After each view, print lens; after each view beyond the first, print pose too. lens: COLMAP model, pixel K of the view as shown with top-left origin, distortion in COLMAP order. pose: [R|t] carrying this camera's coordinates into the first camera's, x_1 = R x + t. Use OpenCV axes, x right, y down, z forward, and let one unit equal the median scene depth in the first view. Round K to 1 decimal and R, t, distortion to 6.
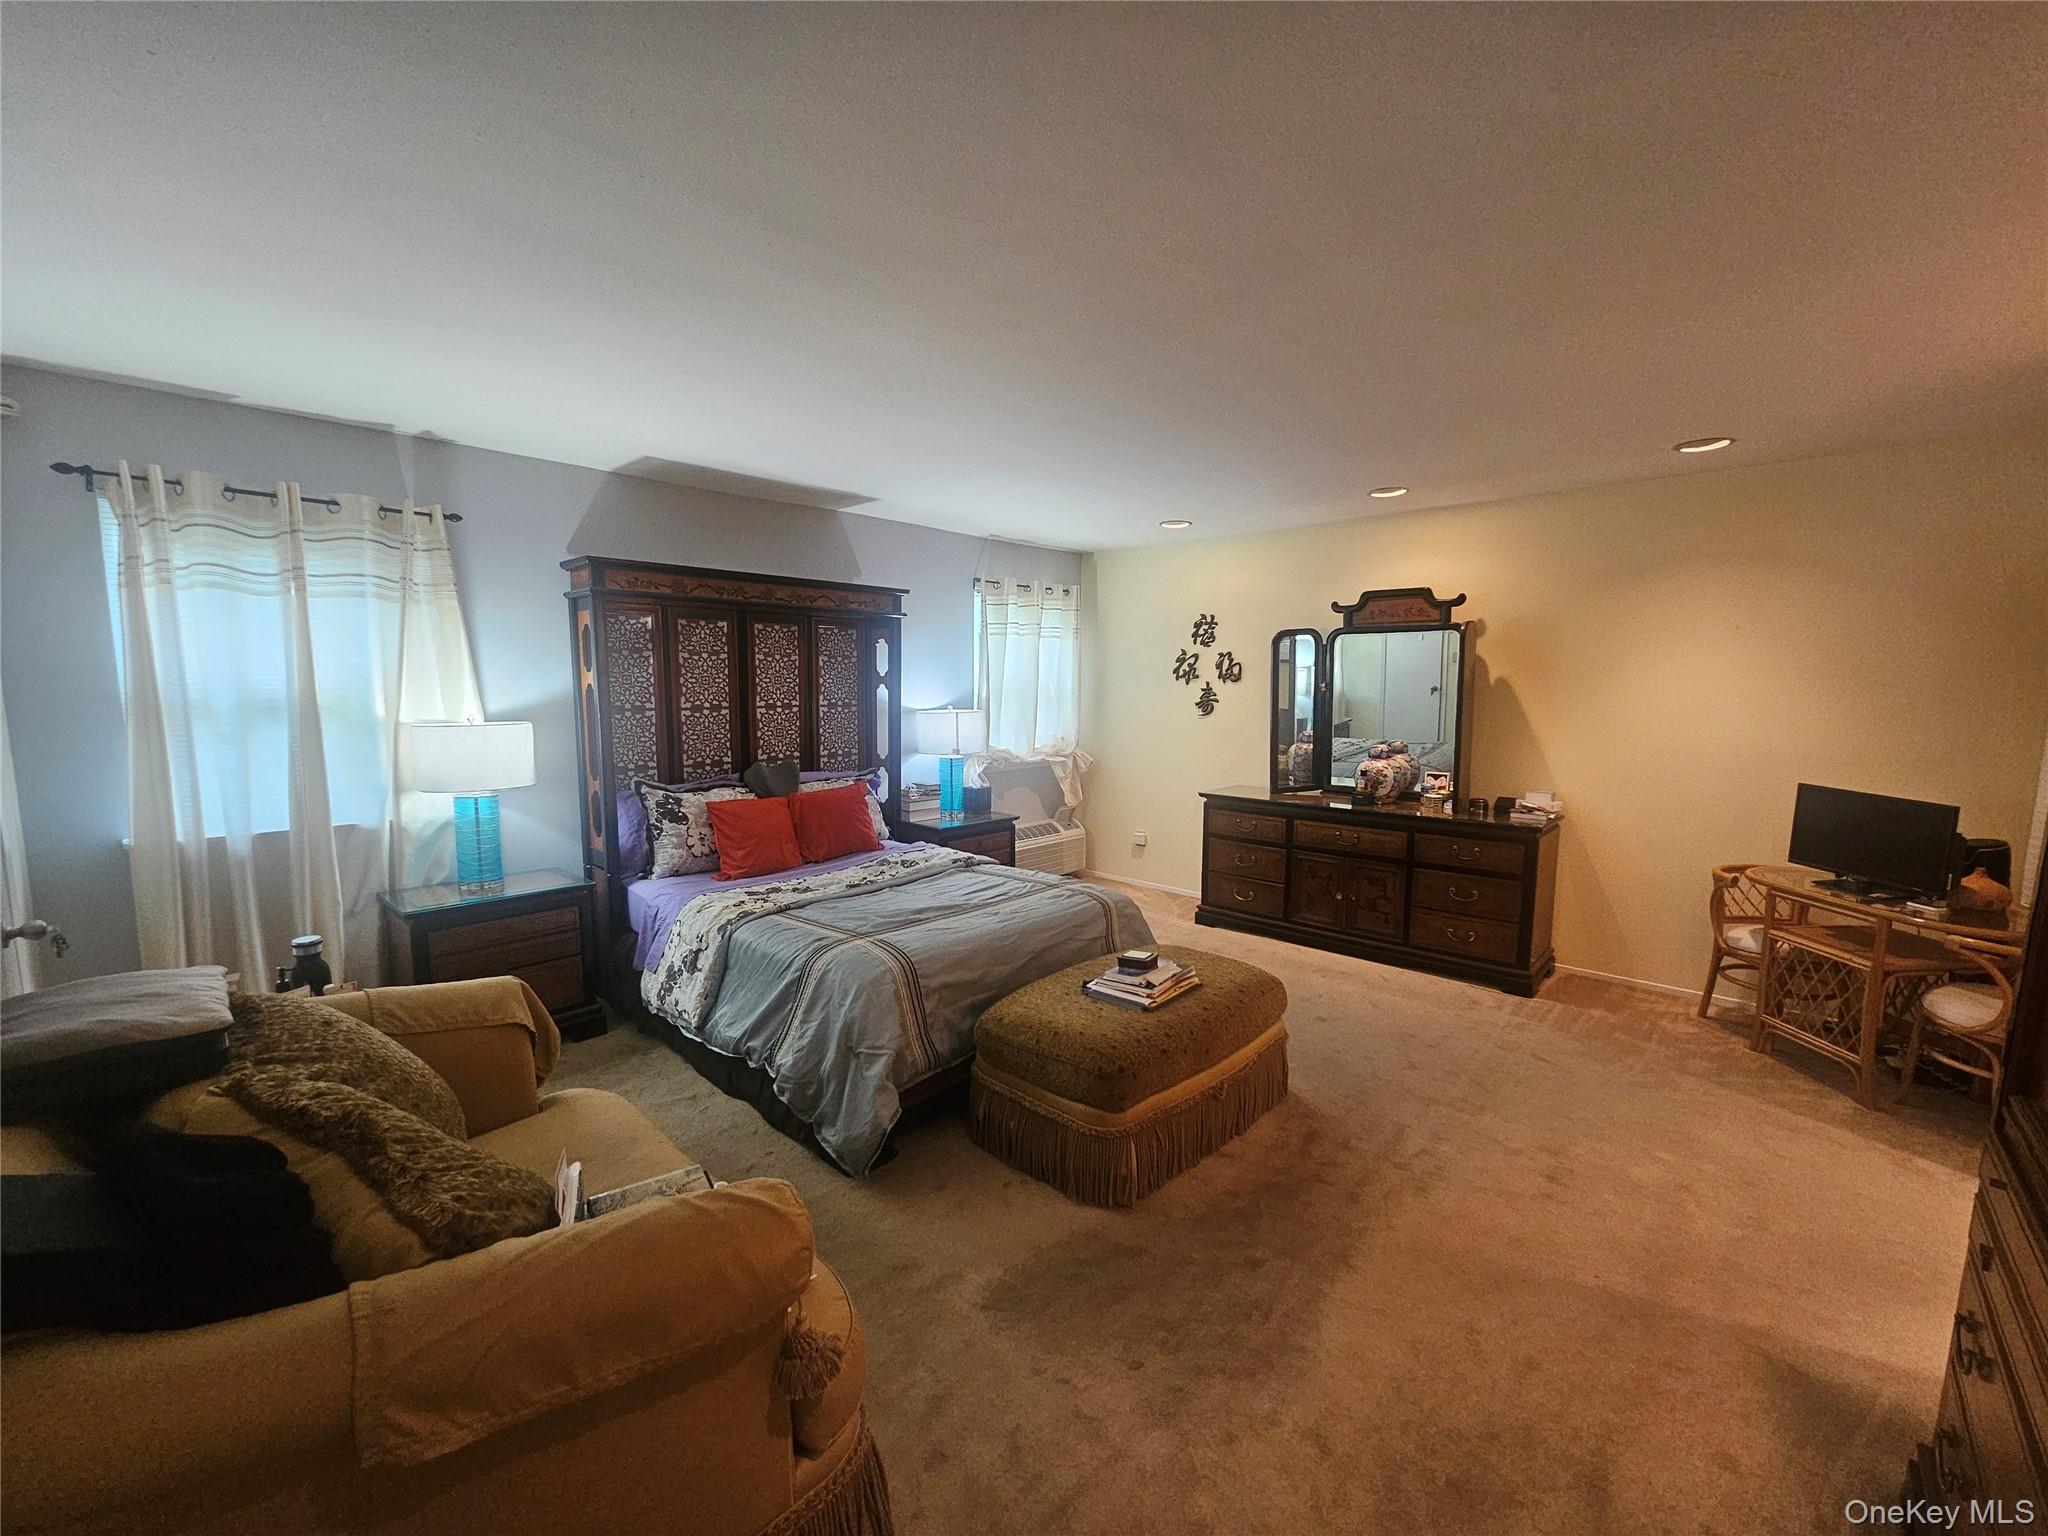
lens RADIAL K [[827.7, 0, 1021.2], [0, 827.7, 760.1], [0, 0, 1]] dist [0.000397, 0.000211]
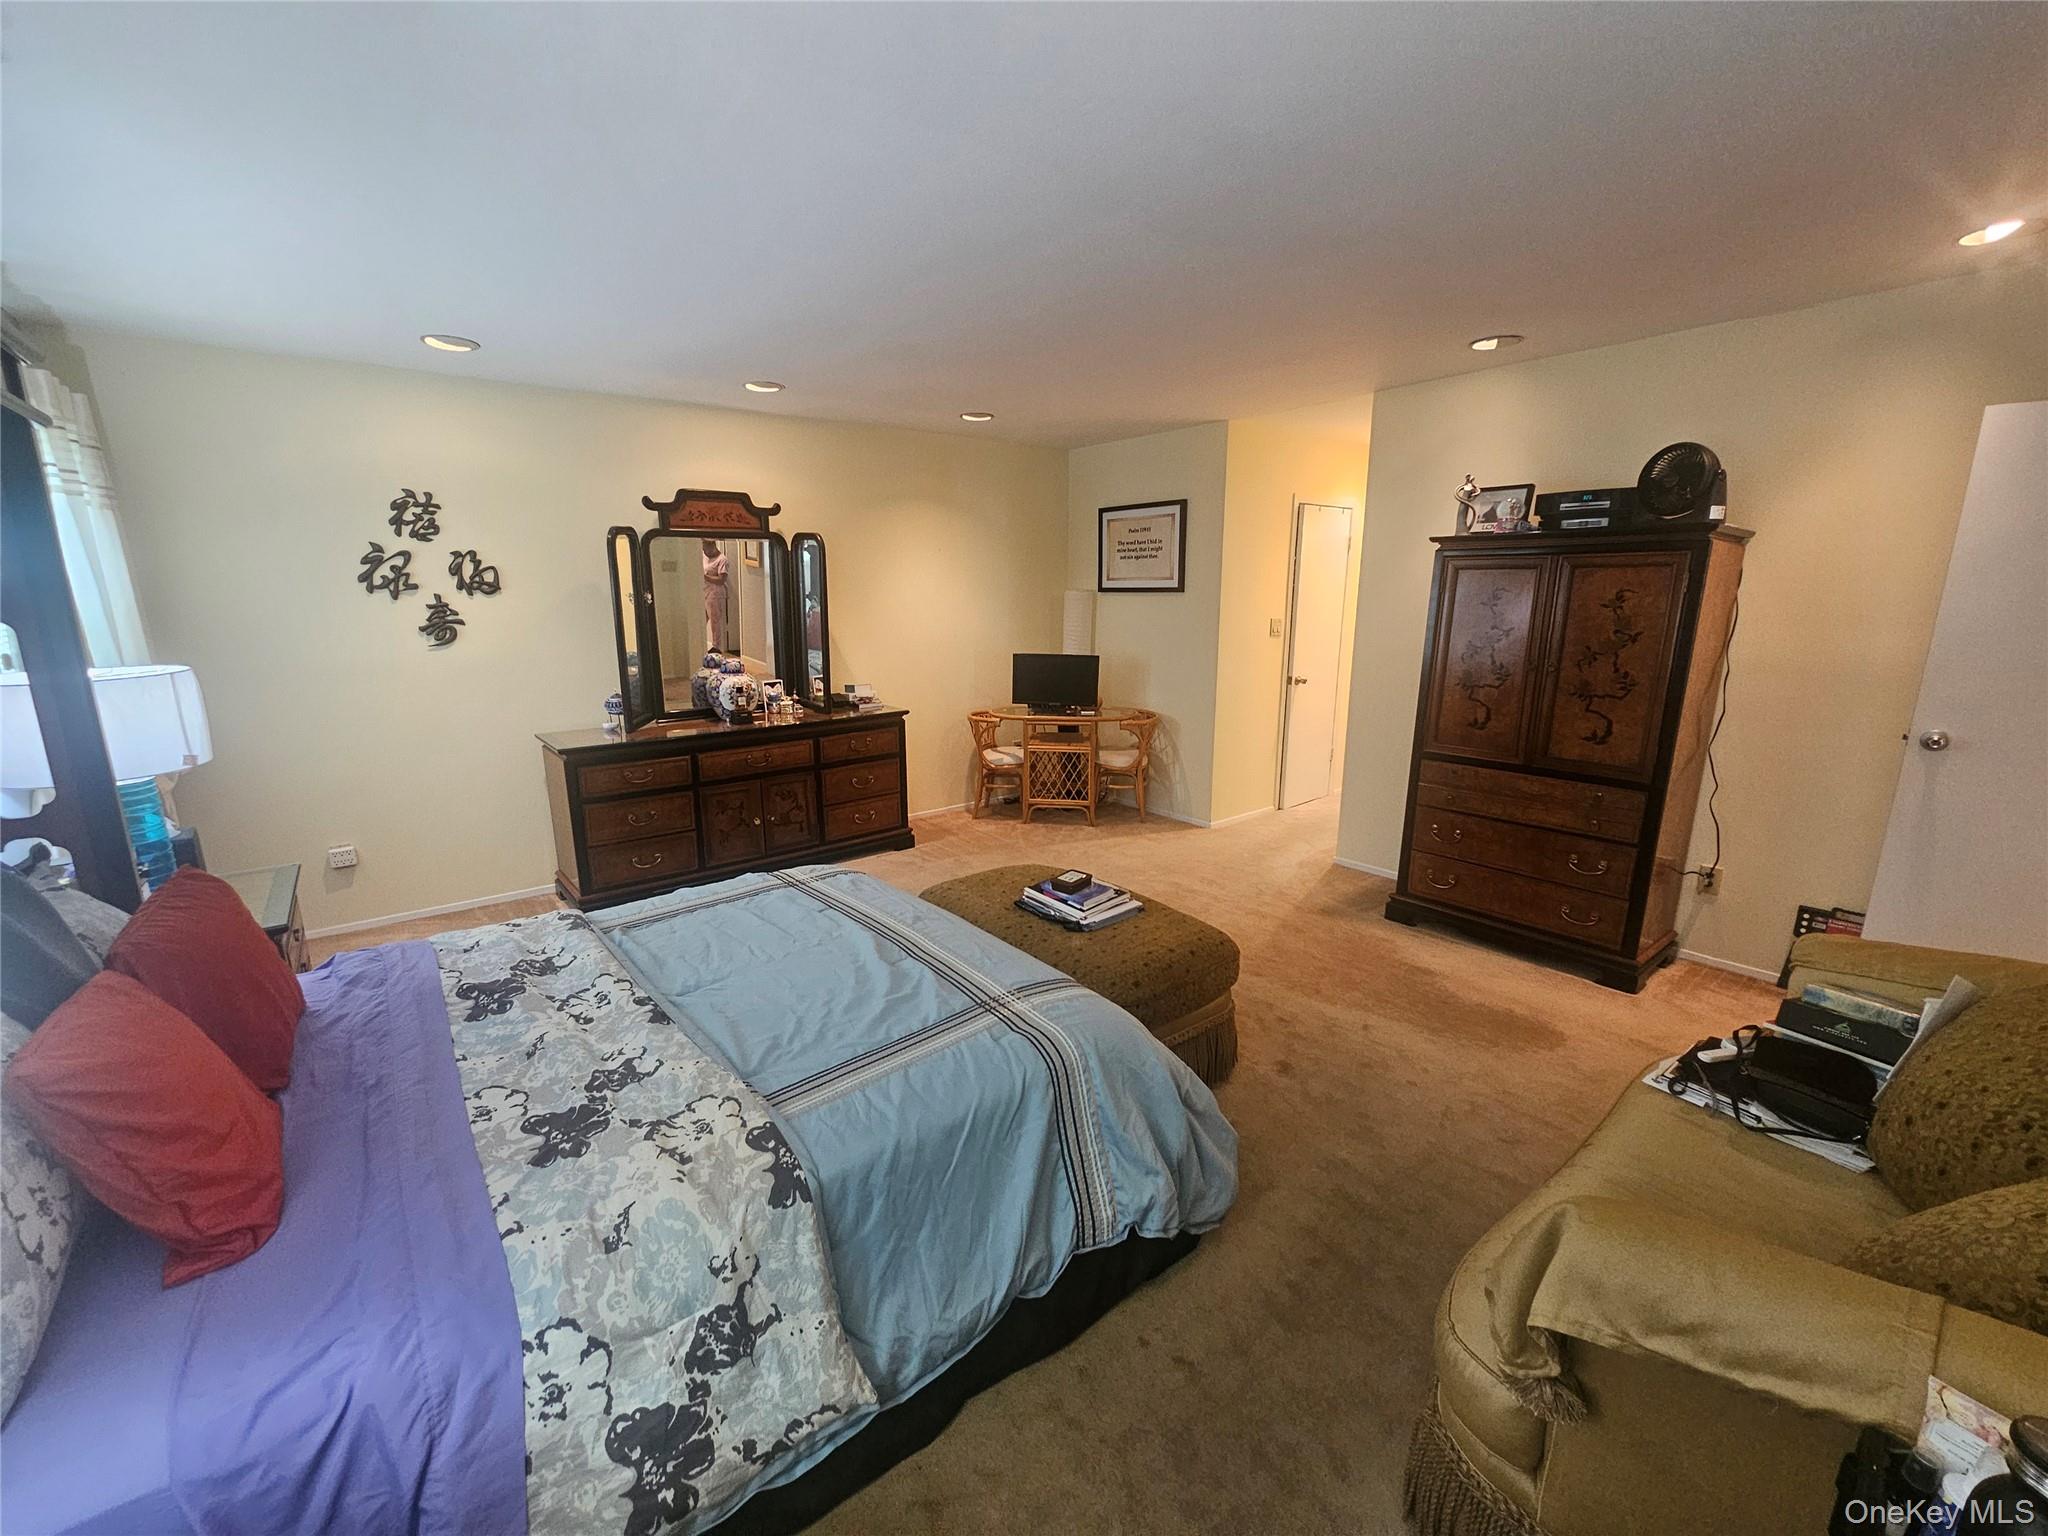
lens RADIAL K [[827.7, 0, 1019.2], [0, 827.7, 775.1], [0, 0, 1]] dist [0.000397, 0.000211]
pose [[0.169412, -0.222812, 0.960028, -0.399467], [0.100432, 0.972941, 0.208087, -0.047278], [-0.980415, 0.061165, 0.187206, 0.445765]]
